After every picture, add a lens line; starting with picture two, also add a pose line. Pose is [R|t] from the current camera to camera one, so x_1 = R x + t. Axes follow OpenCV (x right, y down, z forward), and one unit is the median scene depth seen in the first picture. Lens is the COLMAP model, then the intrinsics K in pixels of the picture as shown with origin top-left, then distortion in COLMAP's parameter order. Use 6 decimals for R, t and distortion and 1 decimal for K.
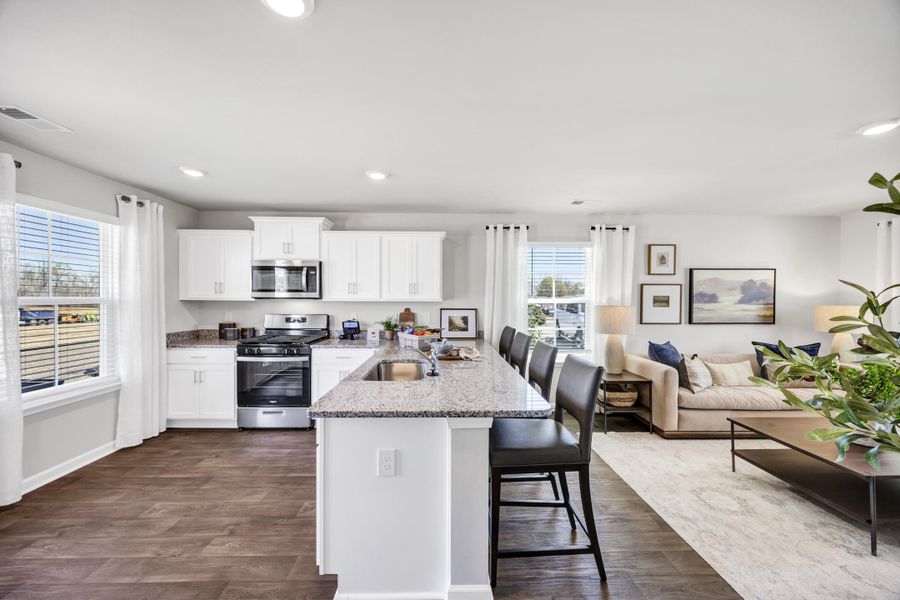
lens RADIAL K [[316.8, 0, 412.5], [0, 316.8, 299.5], [0, 0, 1]] dist [-0.003591, -0.000836]
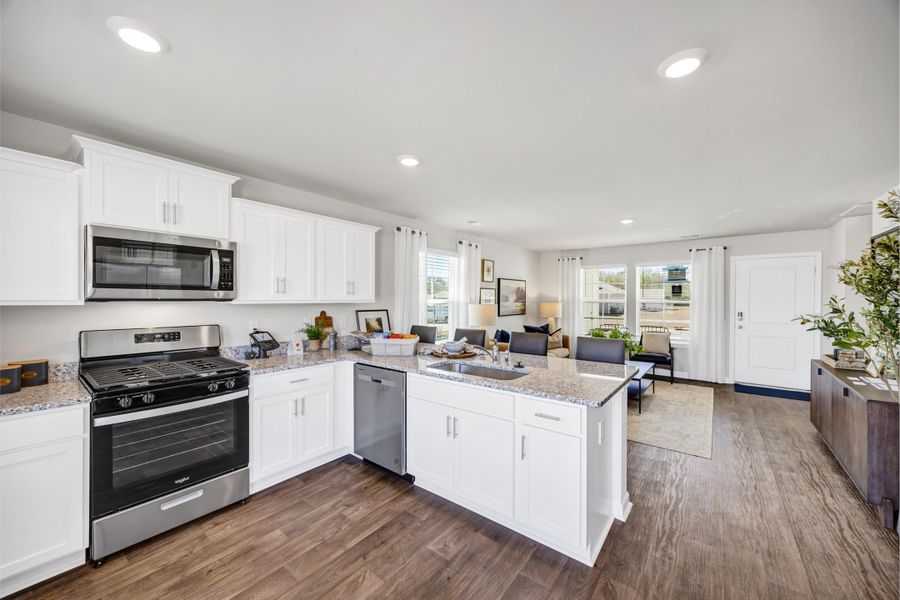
lens RADIAL K [[339.9, 0, 419.2], [0, 339.9, 299.0], [0, 0, 1]] dist [0.007936, -0.000586]
pose [[0.674725, -0.002041, 0.738066, -0.540700], [0.004413, 0.999989, -0.001269, -0.002395], [-0.738056, 0.004113, 0.674727, 0.241735]]
